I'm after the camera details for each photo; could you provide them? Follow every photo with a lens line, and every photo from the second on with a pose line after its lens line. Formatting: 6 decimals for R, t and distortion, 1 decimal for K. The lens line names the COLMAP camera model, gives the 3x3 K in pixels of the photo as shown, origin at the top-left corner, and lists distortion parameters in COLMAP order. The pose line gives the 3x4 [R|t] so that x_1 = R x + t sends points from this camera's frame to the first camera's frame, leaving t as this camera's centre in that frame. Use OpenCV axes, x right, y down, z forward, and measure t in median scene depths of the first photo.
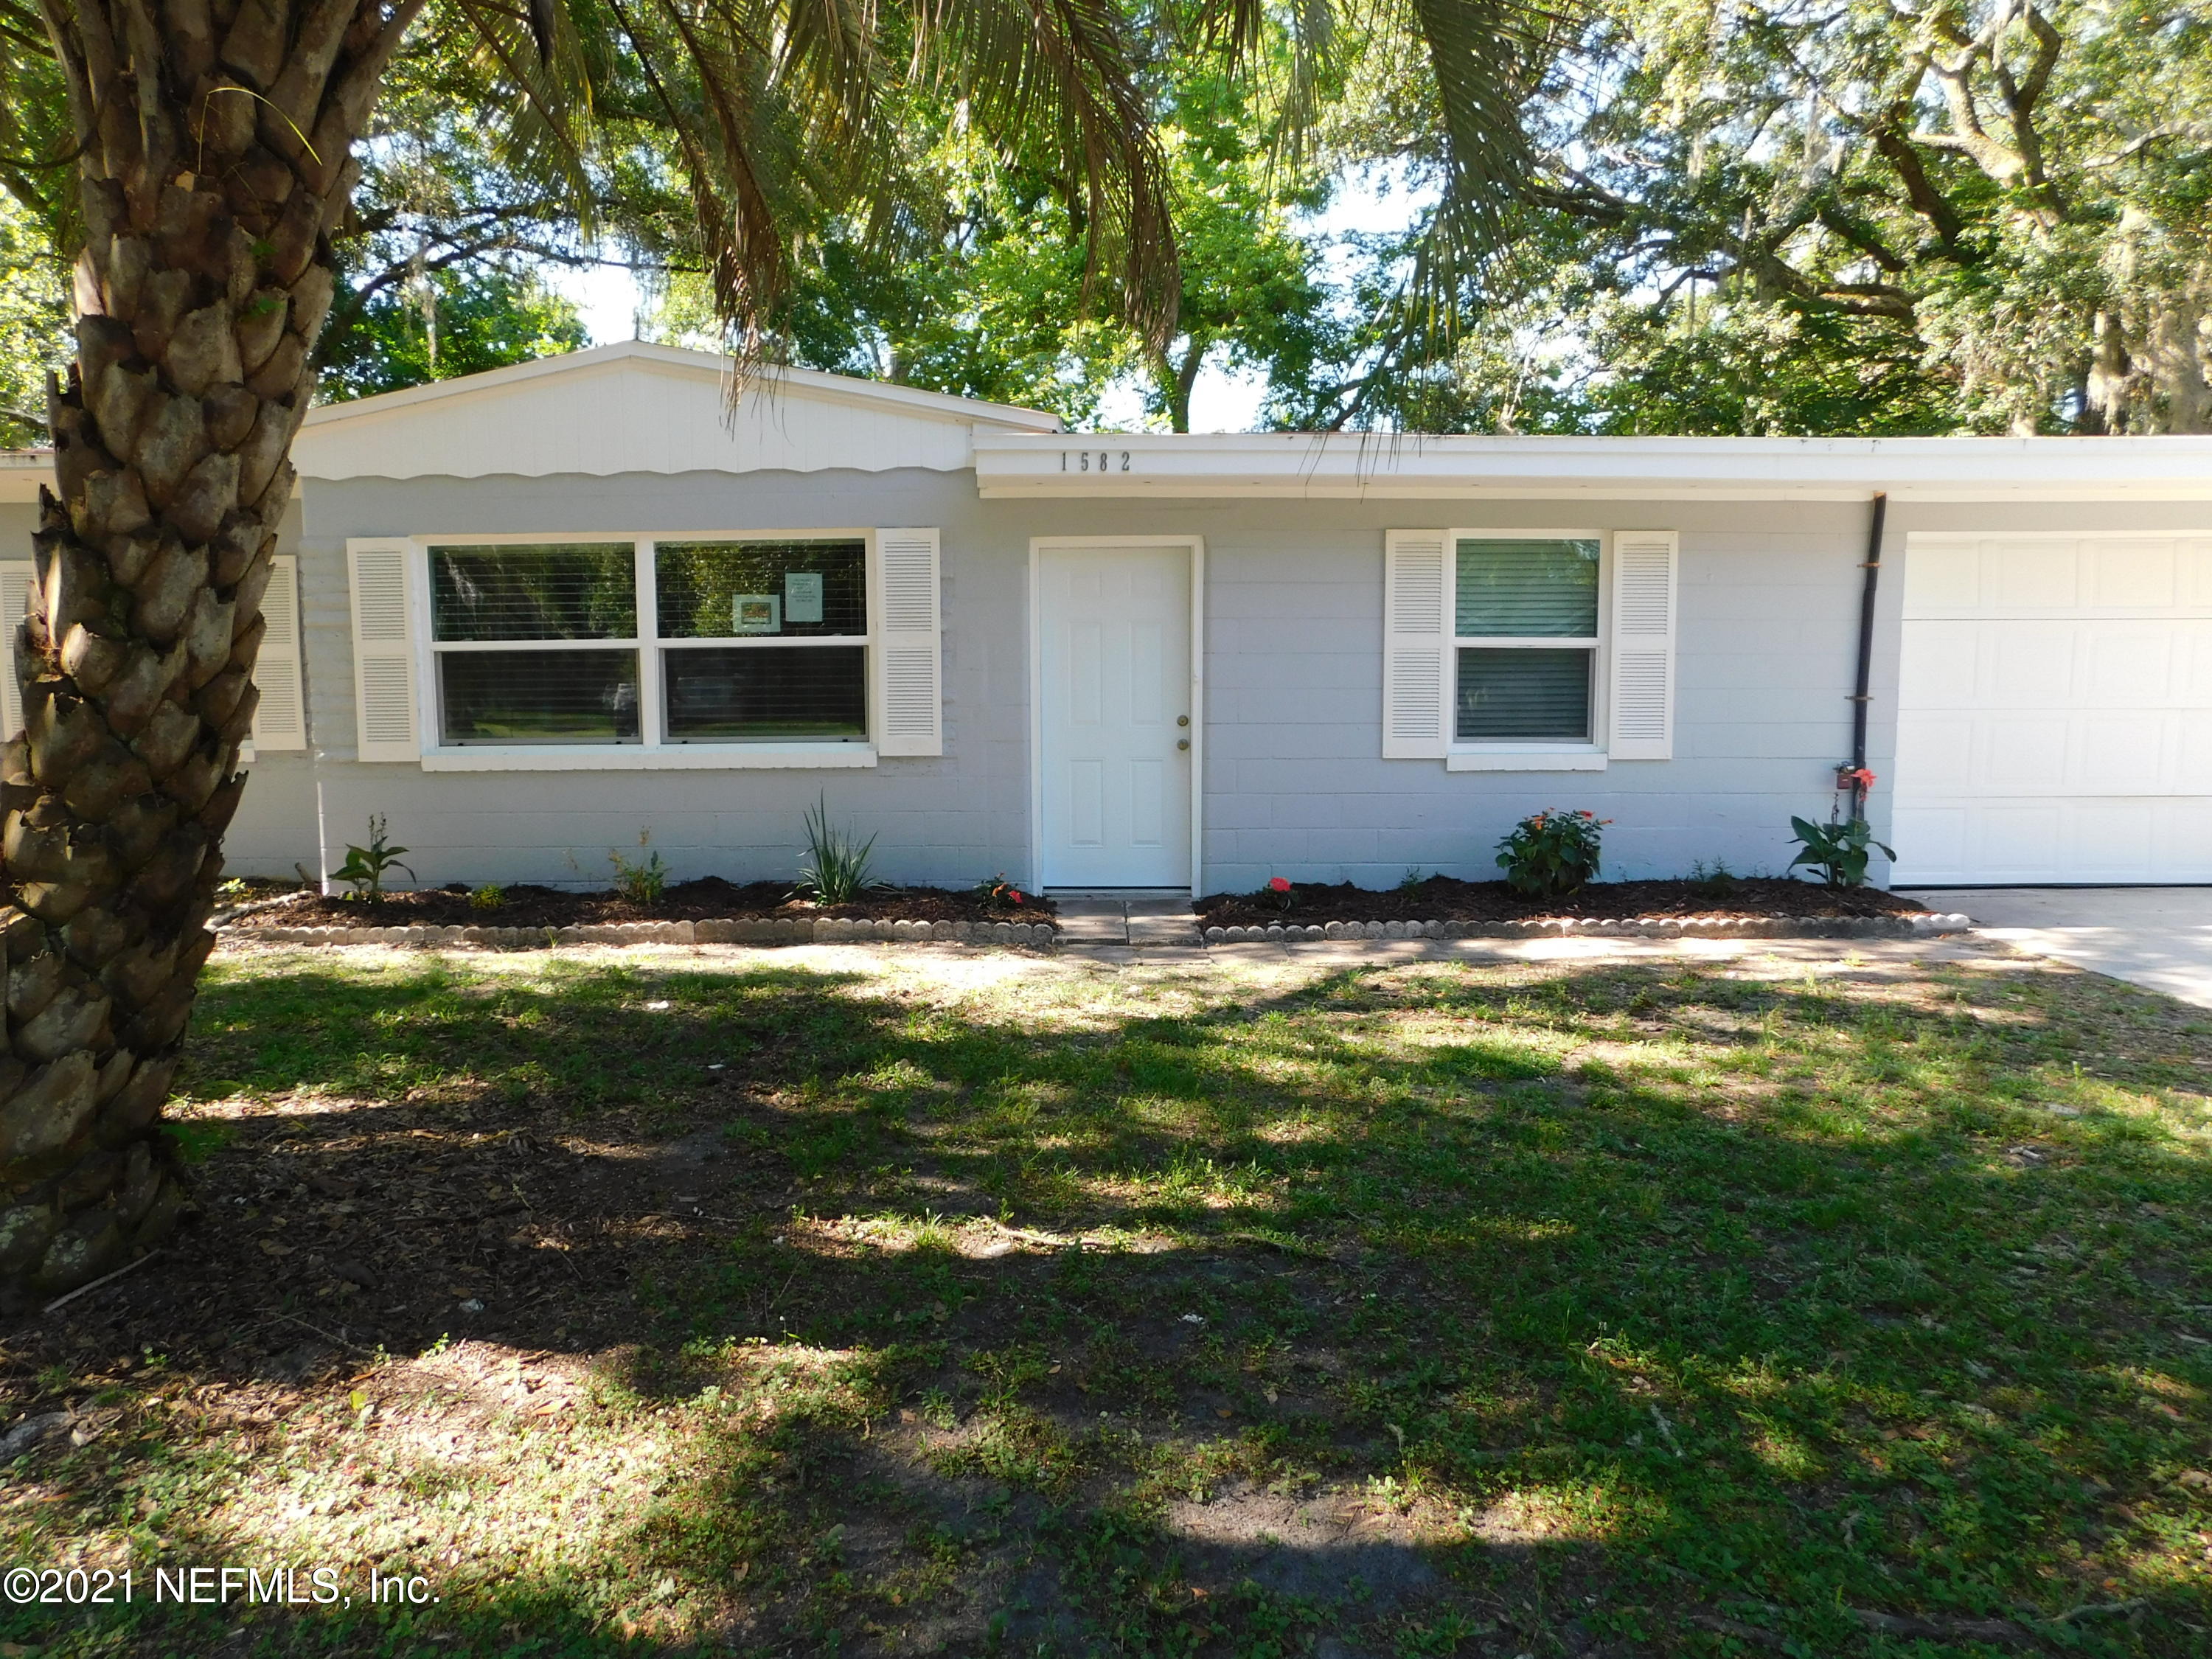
lens RADIAL K [[1460.4, 0, 1097.9], [0, 1460.4, 822.1], [0, 0, 1]] dist [-0.078150, 0.059918]
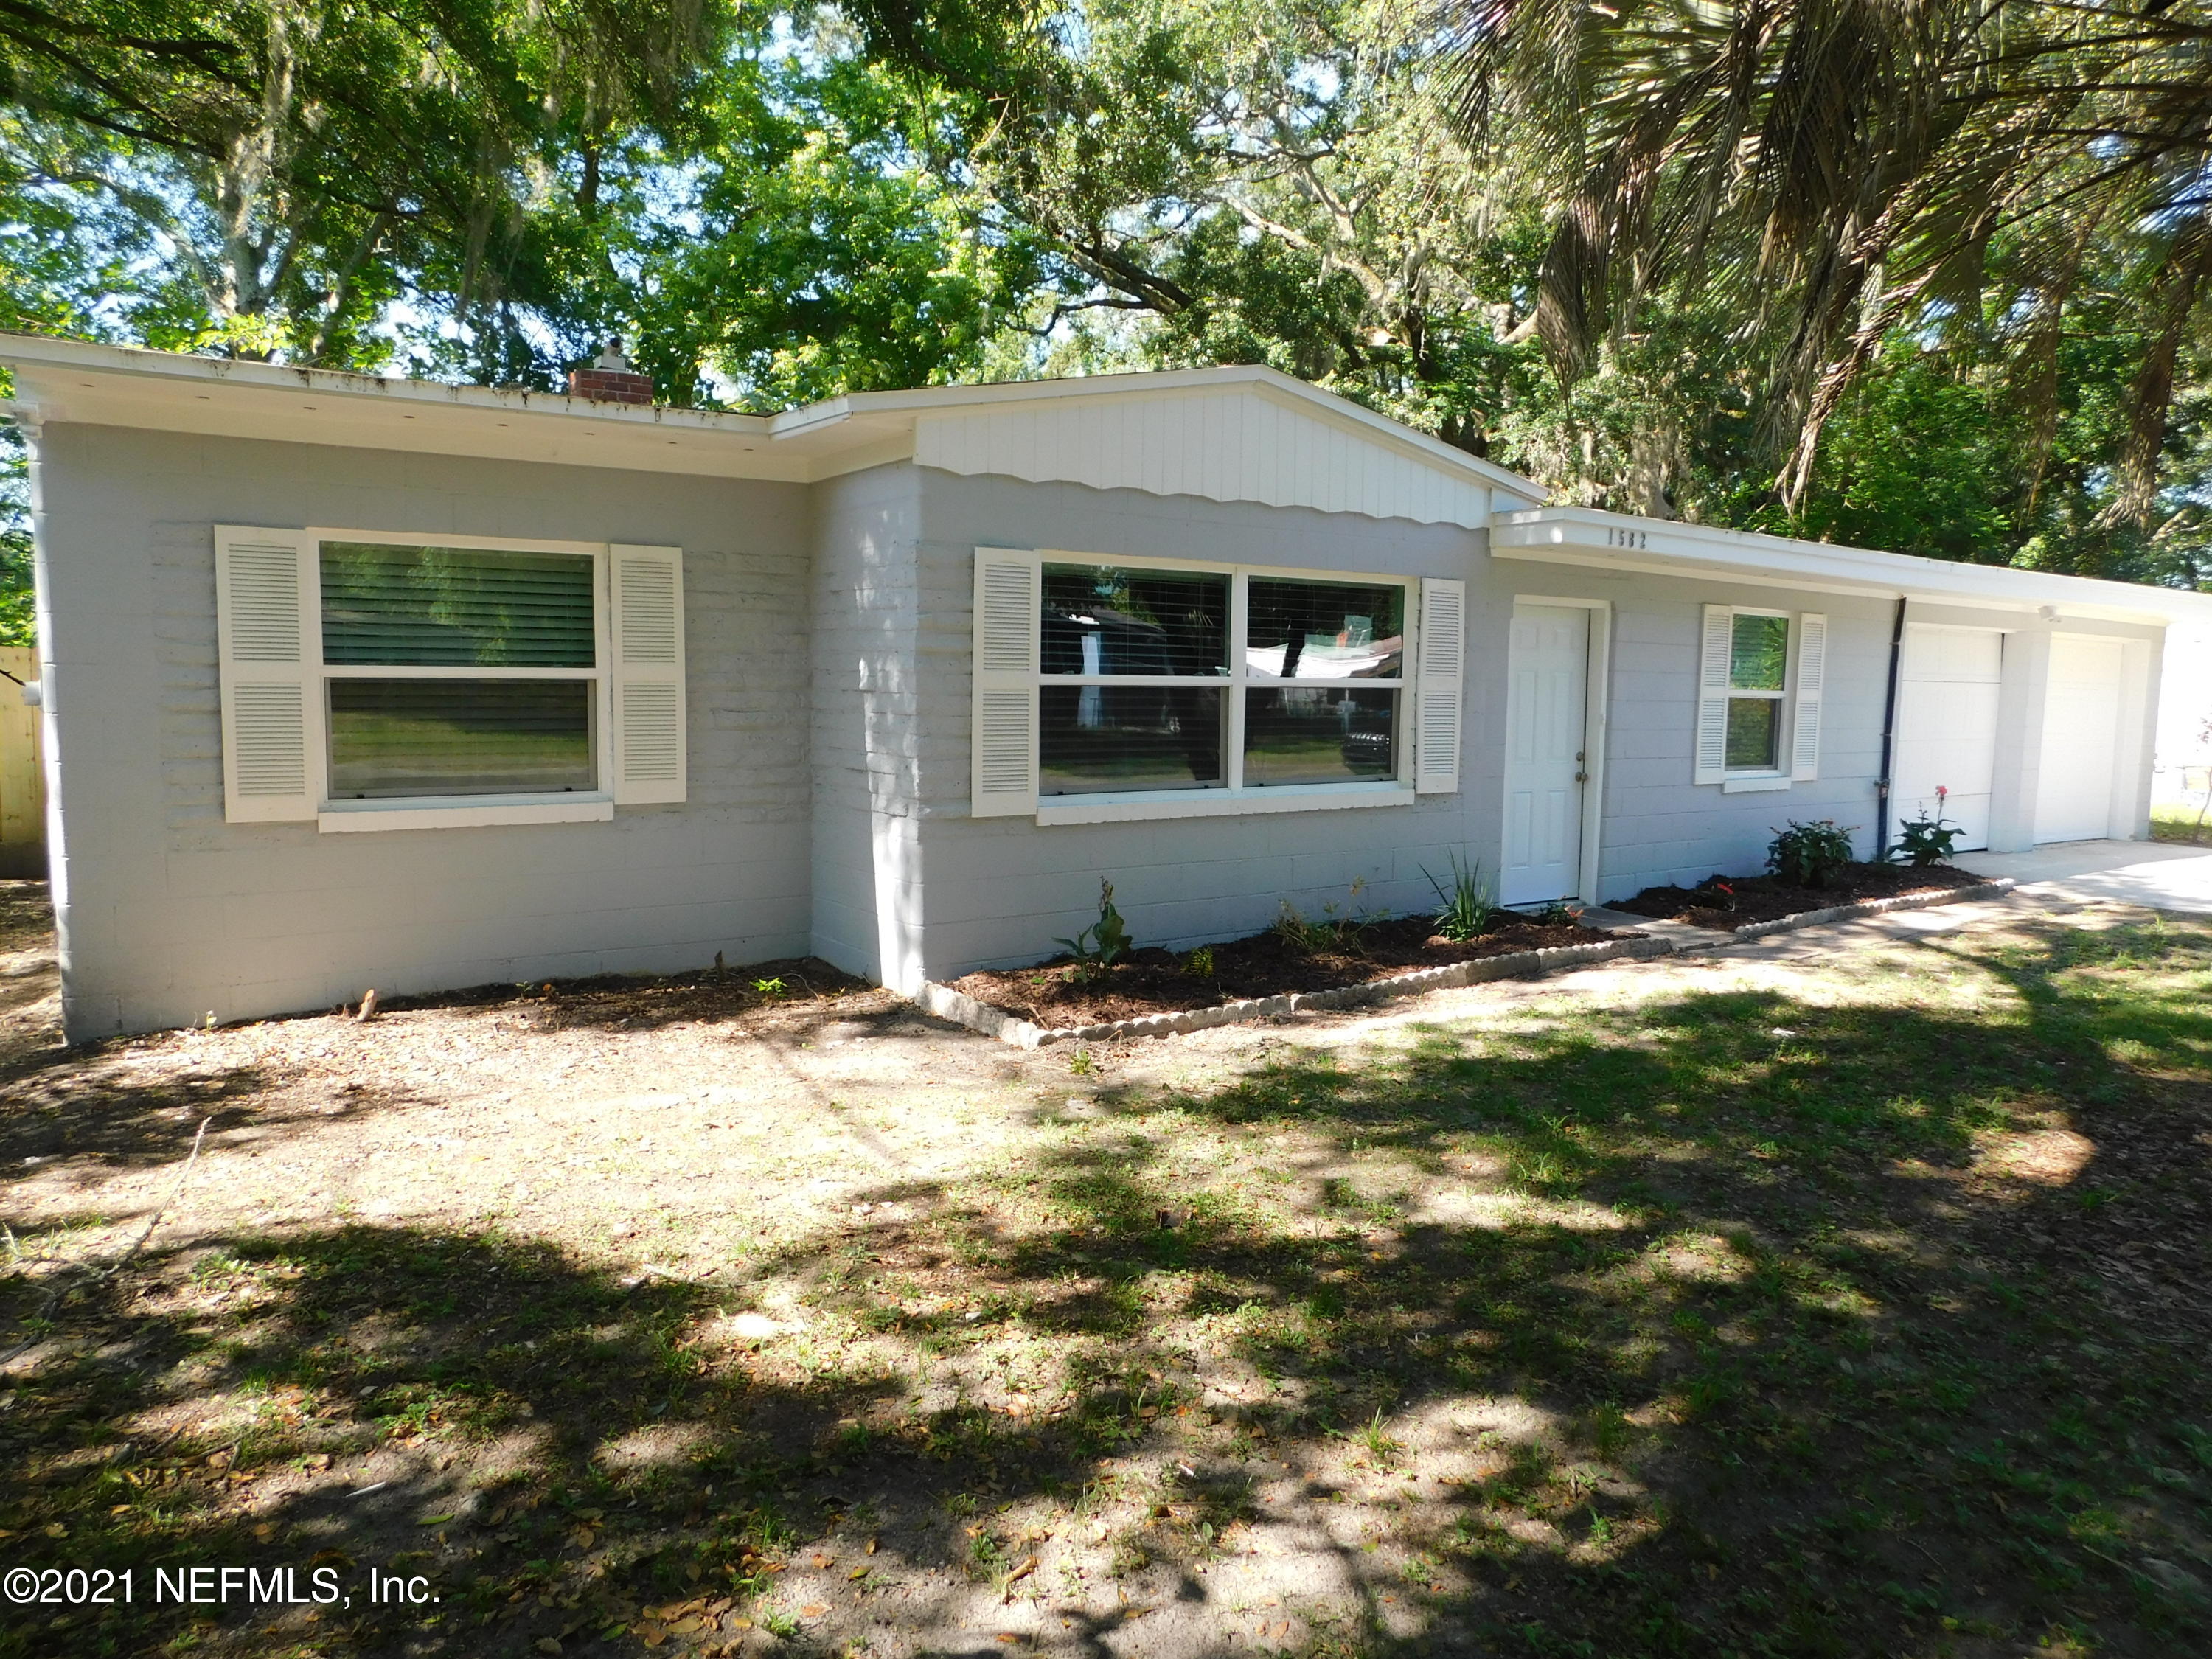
lens RADIAL K [[1460.4, 0, 1097.9], [0, 1460.4, 822.1], [0, 0, 1]] dist [-0.078150, 0.059918]
pose [[0.803198, -0.040856, 0.594310, -0.960863], [0.056432, 0.998377, -0.007633, -0.030081], [-0.593034, 0.039669, 0.804200, 0.296060]]
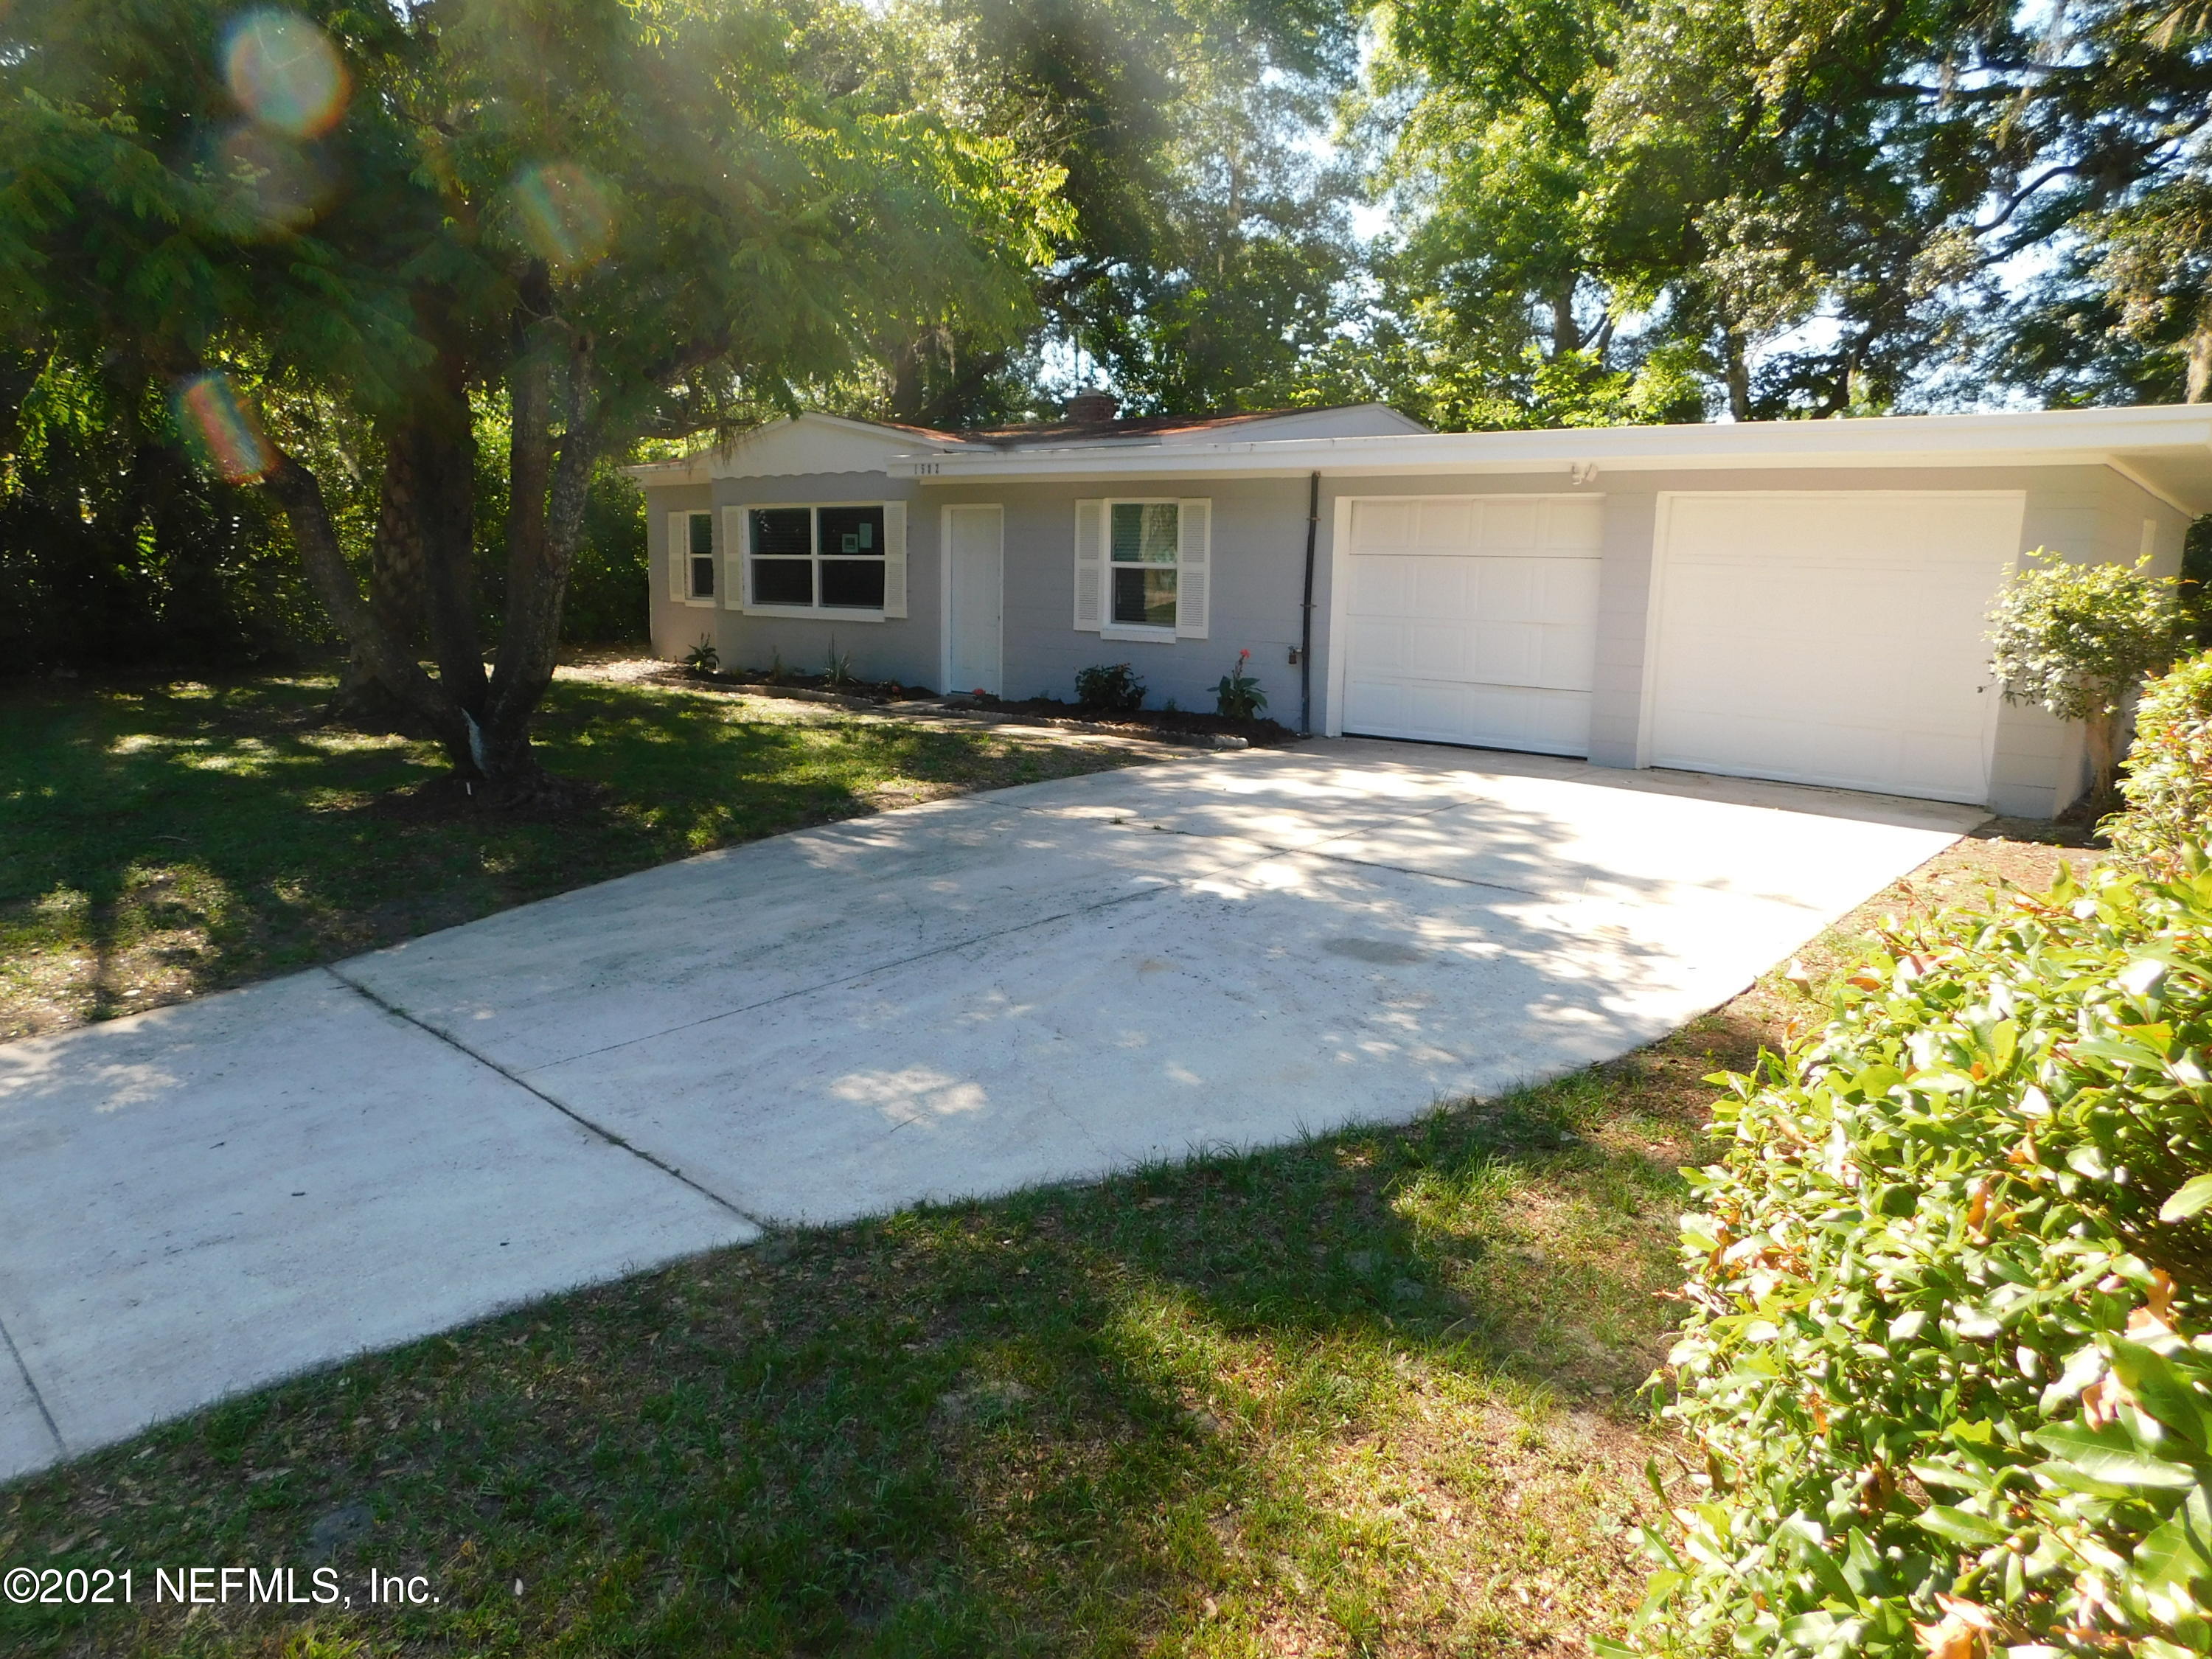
lens RADIAL K [[1460.4, 0, 1097.9], [0, 1460.4, 822.1], [0, 0, 1]] dist [-0.078150, 0.059918]
pose [[0.759177, 0.132624, -0.637229, 1.356711], [-0.108587, 0.991108, 0.076908, 0.045422], [0.641763, 0.010808, 0.766827, -0.315231]]
